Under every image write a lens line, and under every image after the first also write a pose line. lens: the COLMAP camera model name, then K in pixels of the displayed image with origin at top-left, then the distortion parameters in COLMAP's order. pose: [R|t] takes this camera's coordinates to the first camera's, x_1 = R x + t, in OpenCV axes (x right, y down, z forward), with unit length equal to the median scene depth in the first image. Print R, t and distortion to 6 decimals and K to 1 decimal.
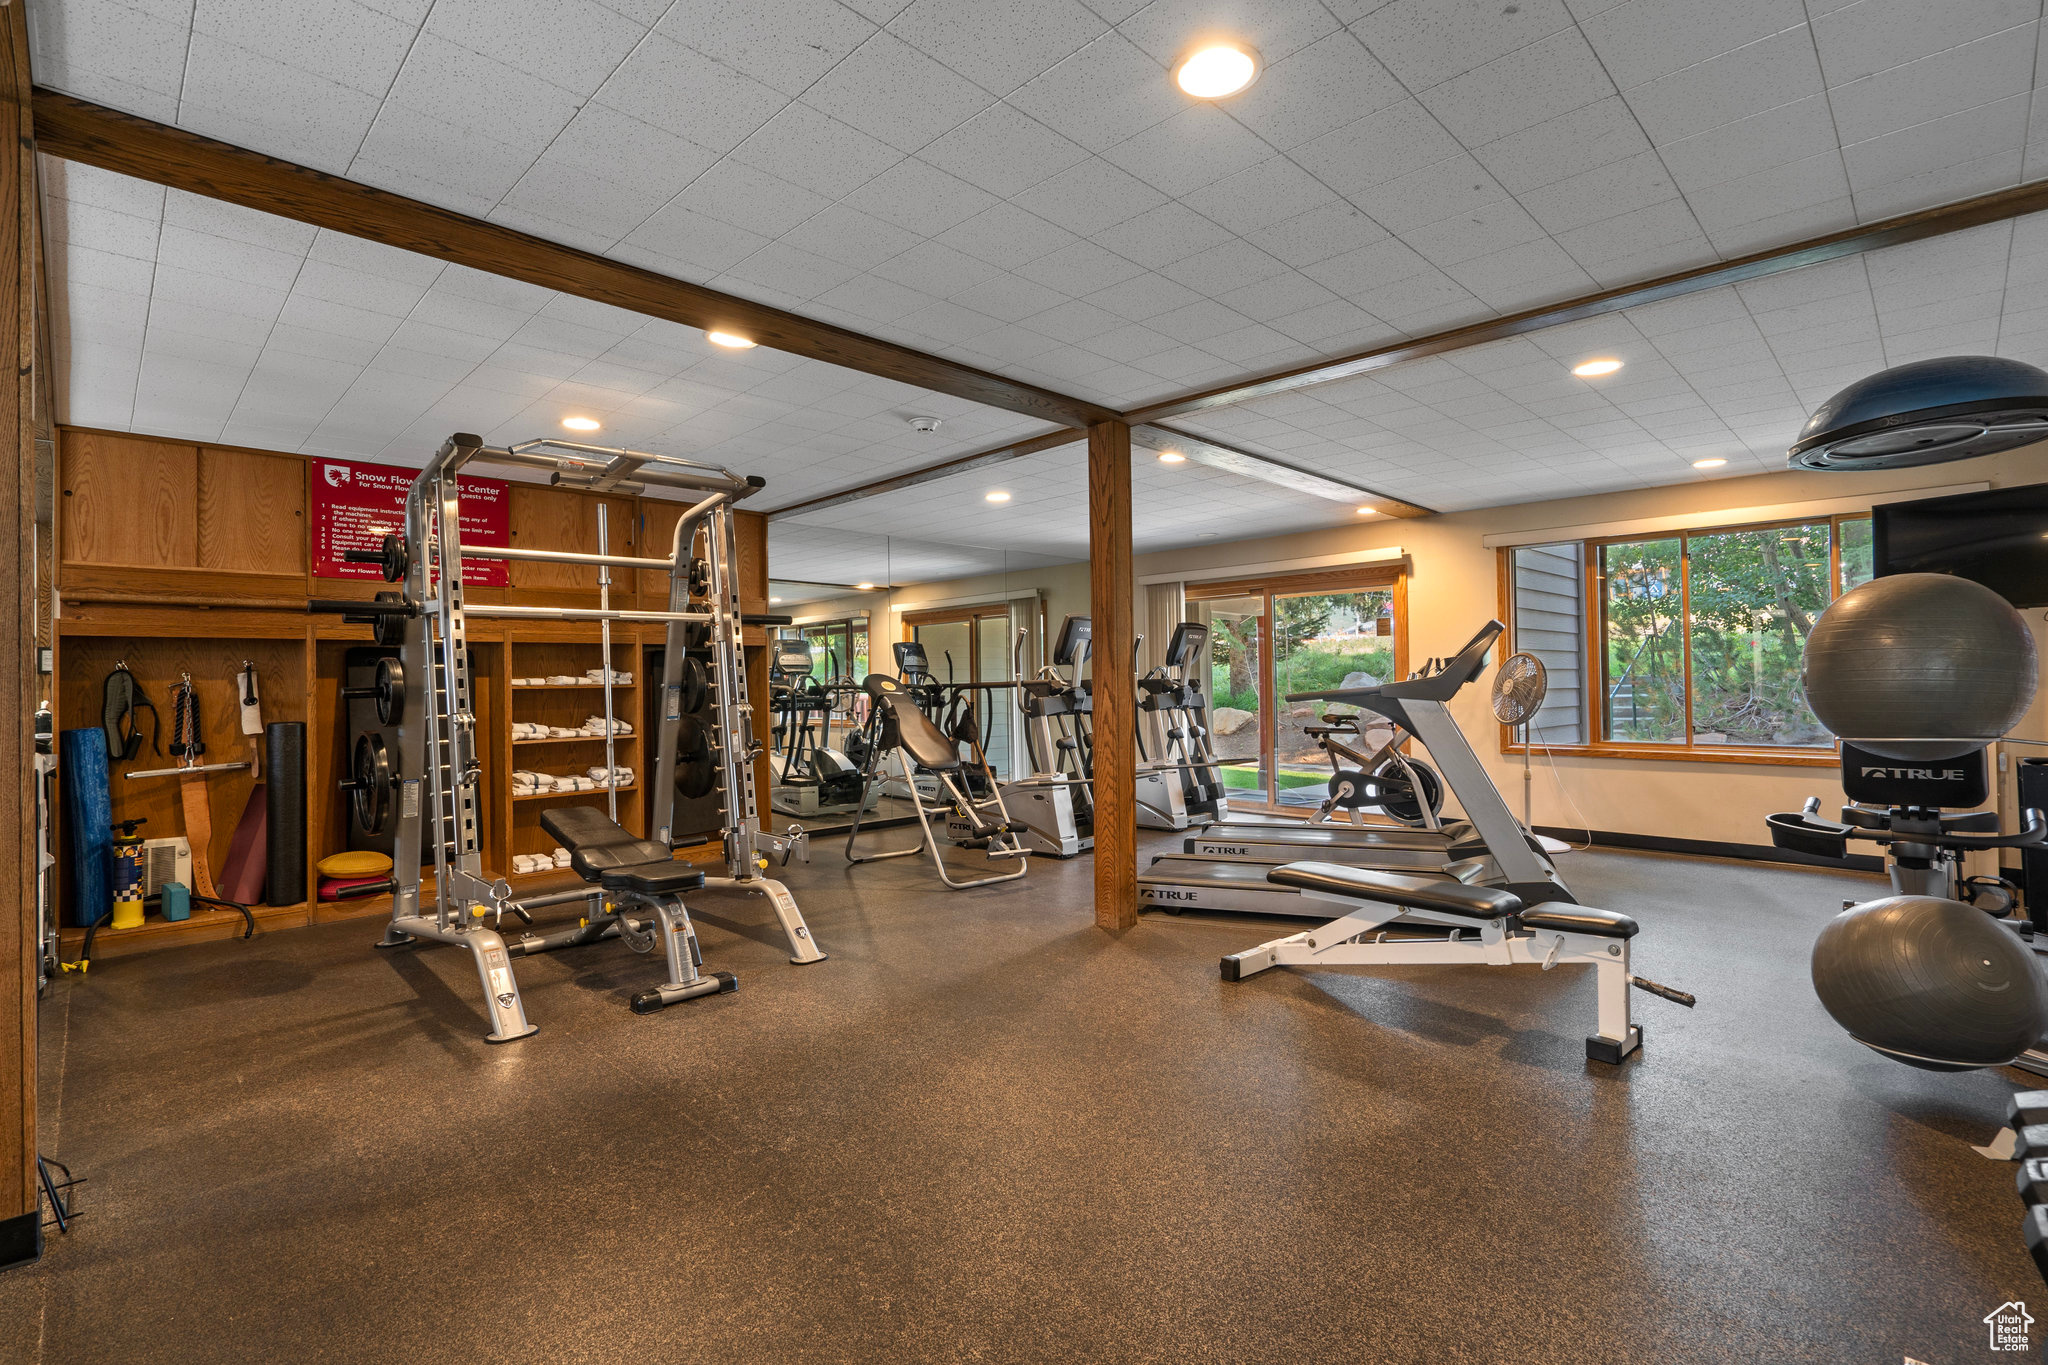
lens RADIAL K [[926.1, 0, 1029.2], [0, 926.1, 677.4], [0, 0, 1]] dist [-0.005155, 0.000761]
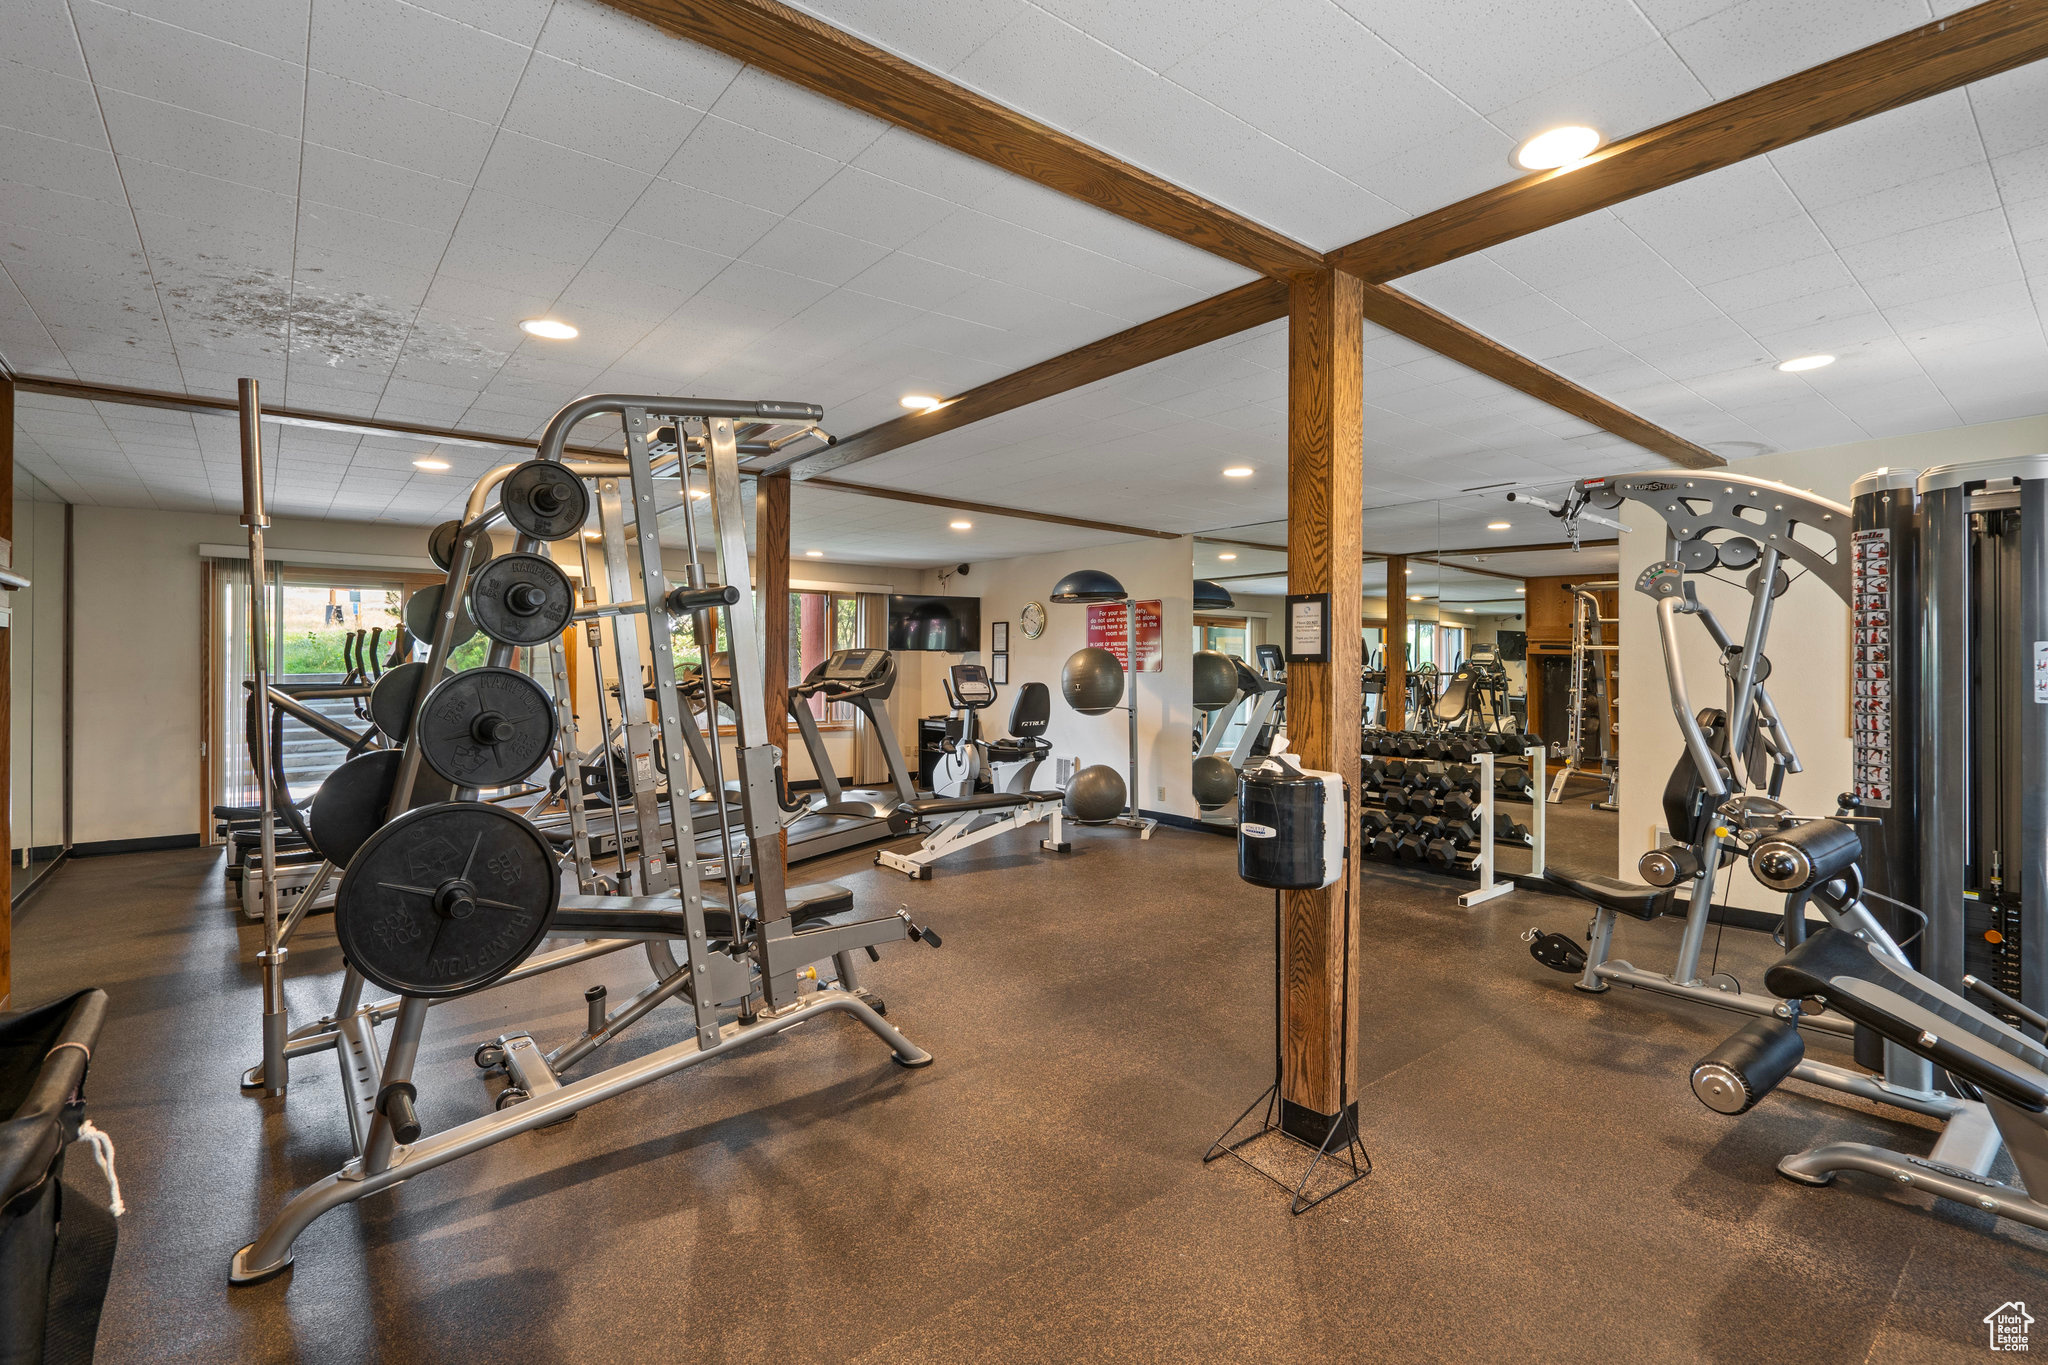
lens RADIAL K [[926.1, 0, 1028.1], [0, 926.1, 672.8], [0, 0, 1]] dist [-0.005155, 0.000761]
pose [[0.111327, 0.006625, 0.993762, -1.576679], [-0.001588, 0.999978, -0.006488, -0.012295], [-0.993783, -0.000856, 0.111335, 0.800910]]
